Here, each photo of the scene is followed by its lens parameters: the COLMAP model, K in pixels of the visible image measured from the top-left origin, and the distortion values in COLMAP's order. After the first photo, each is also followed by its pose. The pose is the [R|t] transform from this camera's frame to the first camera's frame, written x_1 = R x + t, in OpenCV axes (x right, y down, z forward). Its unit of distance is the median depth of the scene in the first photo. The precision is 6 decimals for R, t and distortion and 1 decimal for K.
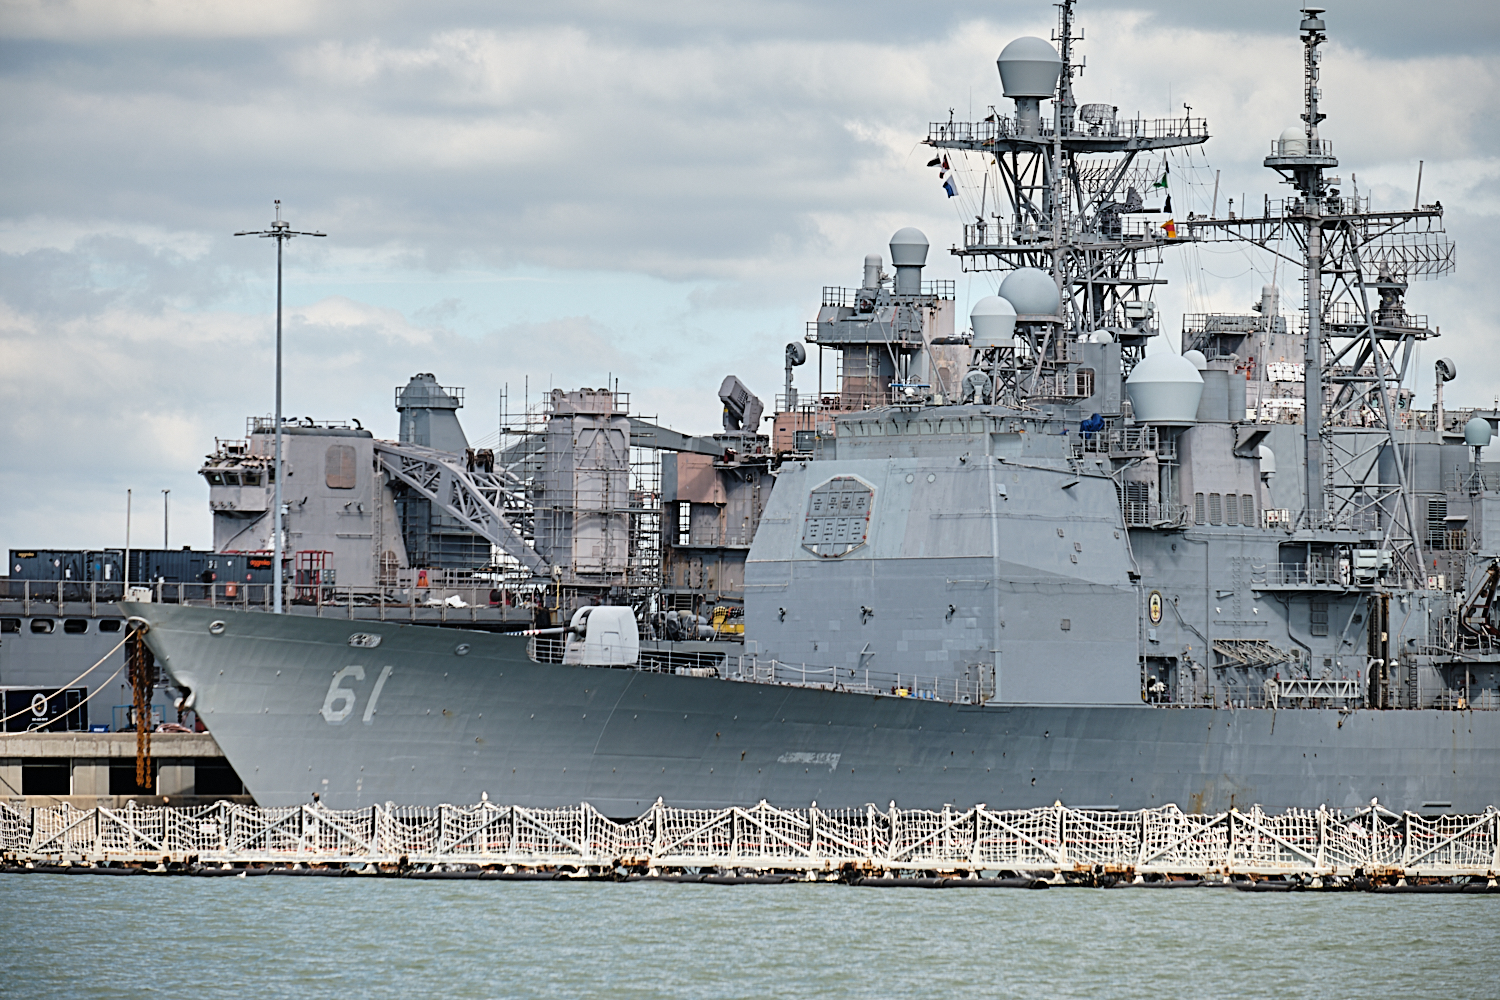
lens RADIAL K [[10039.1, 0, 751.1], [0, 10039.1, 499.5], [0, 0, 1]] dist [0.107941, 0.000000]
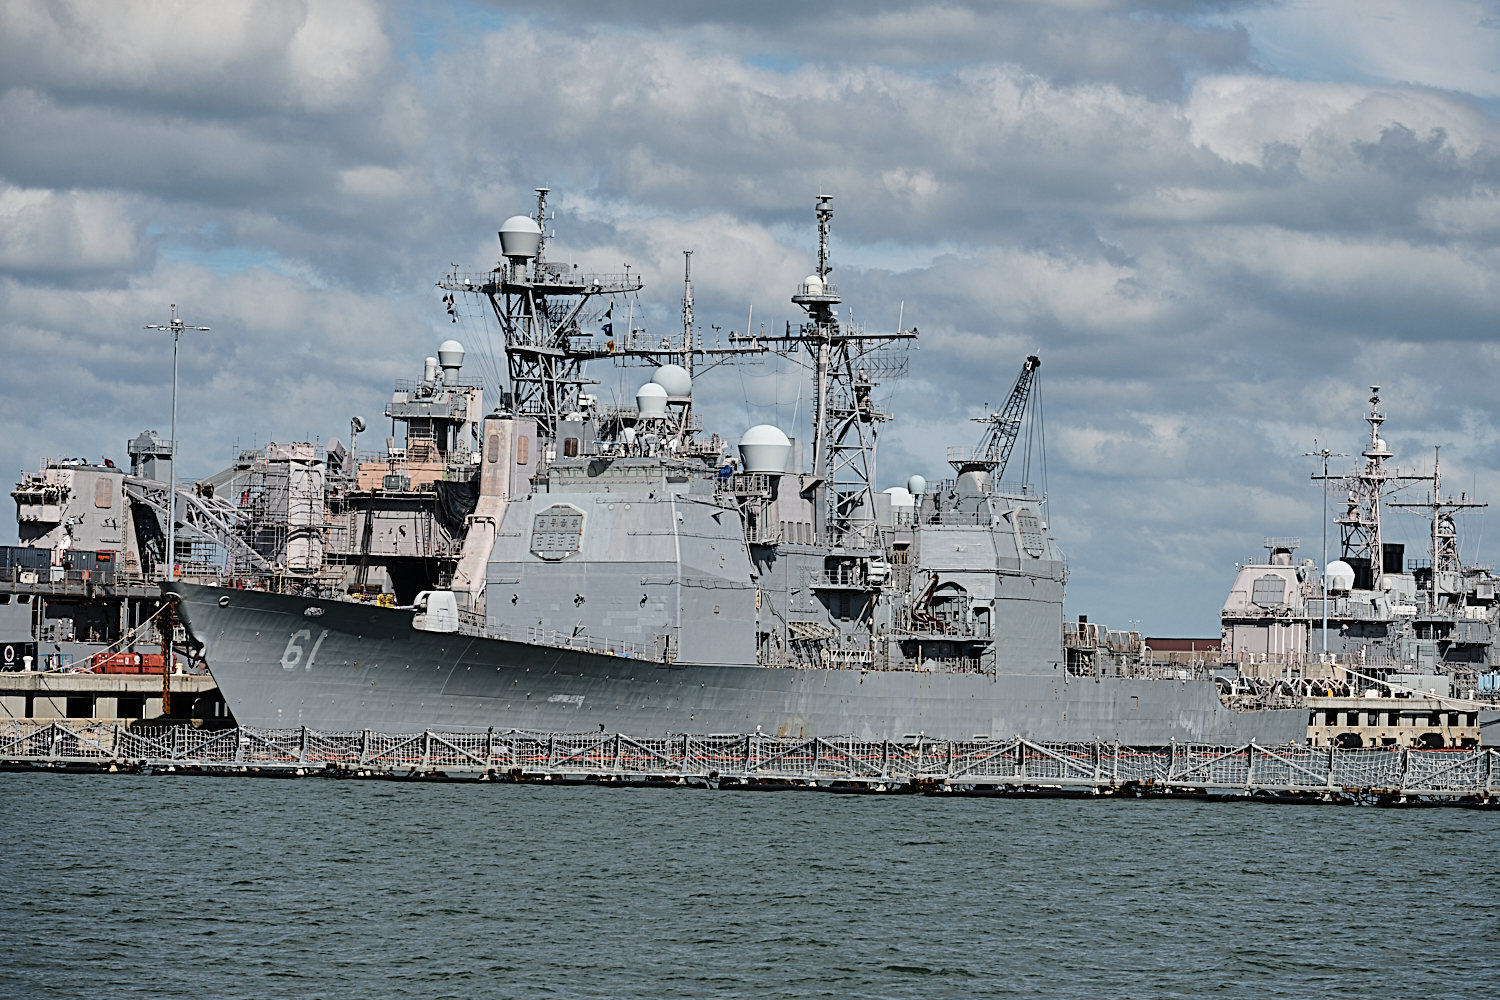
lens RADIAL K [[5878.6, 0, 748.4], [0, 5878.6, 501.7], [0, 0, 1]] dist [0.034170, 0.000000]
pose [[0.980397, 0.020944, 0.195914, -0.127530], [-0.019506, 0.999767, -0.009266, 0.004503], [-0.196062, 0.005263, 0.980577, 0.157581]]
